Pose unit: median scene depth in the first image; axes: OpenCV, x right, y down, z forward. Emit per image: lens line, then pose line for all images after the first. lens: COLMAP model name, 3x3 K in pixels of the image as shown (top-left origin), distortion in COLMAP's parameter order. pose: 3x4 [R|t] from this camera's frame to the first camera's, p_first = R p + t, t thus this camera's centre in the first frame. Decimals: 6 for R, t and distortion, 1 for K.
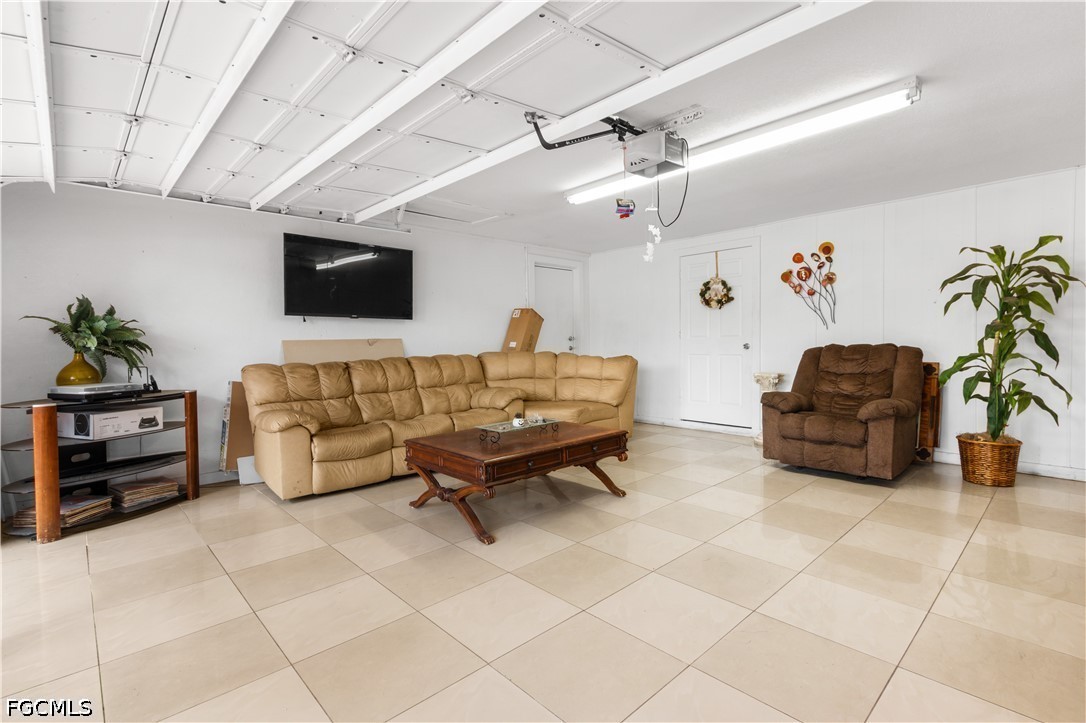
lens RADIAL K [[504.7, 0, 540.4], [0, 504.7, 353.8], [0, 0, 1]] dist [0.002453, 0.000345]
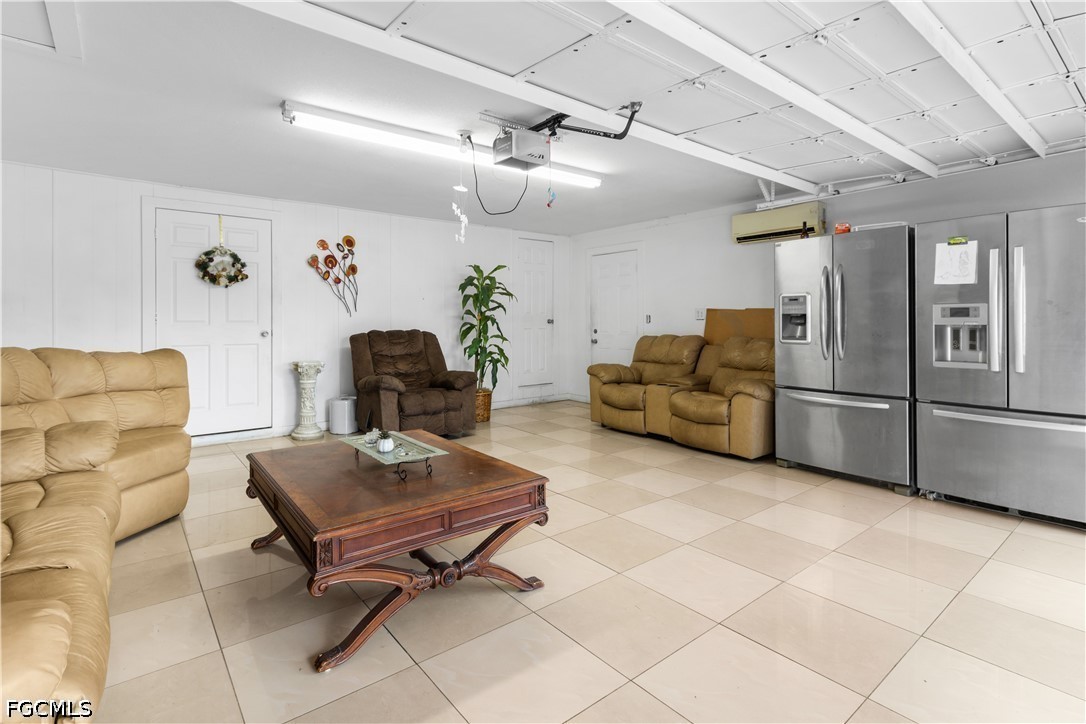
lens RADIAL K [[522.1, 0, 541.8], [0, 522.1, 321.4], [0, 0, 1]] dist [0.001169, 0.000168]
pose [[0.079052, 0.008907, 0.996831, -0.498498], [0.020703, 0.999730, -0.010575, -0.017631], [-0.996655, 0.021474, 0.078846, 0.495415]]
